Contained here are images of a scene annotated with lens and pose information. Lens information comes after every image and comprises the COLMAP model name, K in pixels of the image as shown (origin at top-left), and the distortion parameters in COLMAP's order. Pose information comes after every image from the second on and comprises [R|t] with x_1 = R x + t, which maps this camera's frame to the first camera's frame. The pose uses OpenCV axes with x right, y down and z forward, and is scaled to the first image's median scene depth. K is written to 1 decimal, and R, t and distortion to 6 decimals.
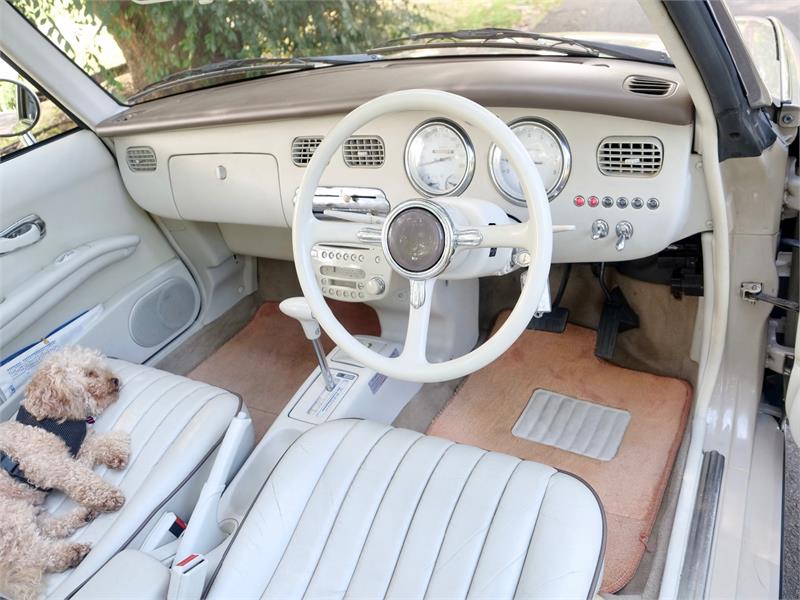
lens RADIAL K [[571.5, 0, 395.7], [0, 571.5, 293.5], [0, 0, 1]] dist [-0.003763, -0.001461]
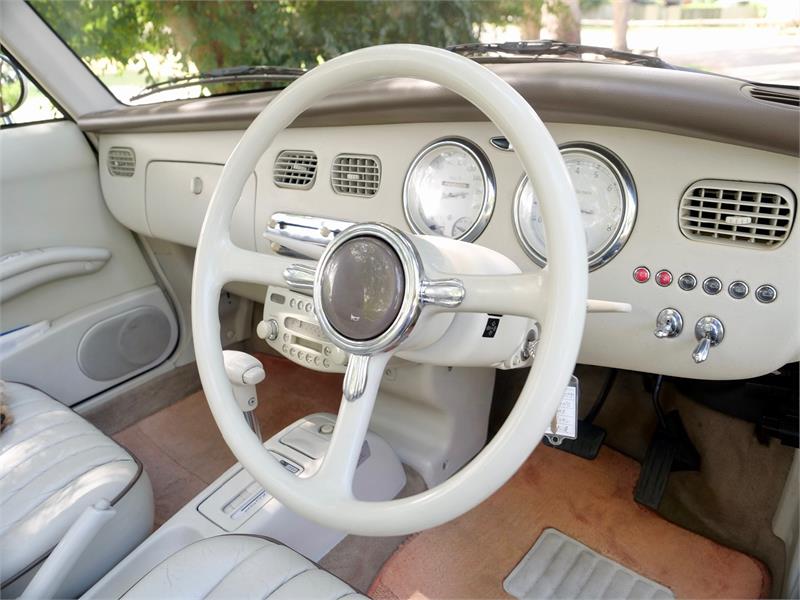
lens RADIAL K [[551.4, 0, 400.0], [0, 551.4, 300.0], [0, 0, 1]] dist [-0.028806, 0.003436]
pose [[0.982664, 0.160188, -0.093339, 0.096108], [-0.169965, 0.979468, -0.108414, -0.017540], [0.074056, 0.122399, 0.989714, 0.307568]]
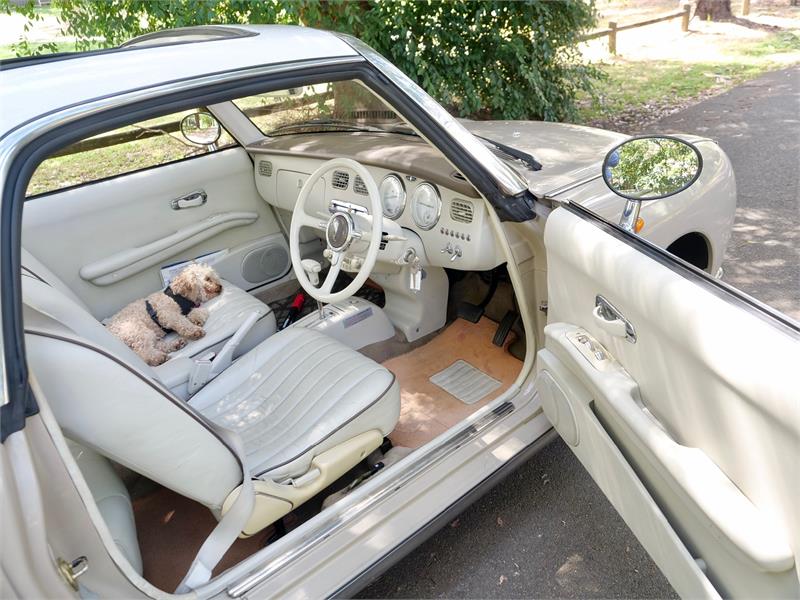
lens RADIAL K [[551.4, 0, 400.0], [0, 551.4, 300.0], [0, 0, 1]] dist [-0.028806, 0.003436]
pose [[0.934912, 0.220028, -0.278438, 0.592133], [-0.227002, 0.973867, 0.007368, 0.052541], [0.272783, 0.056317, 0.960426, -0.550952]]
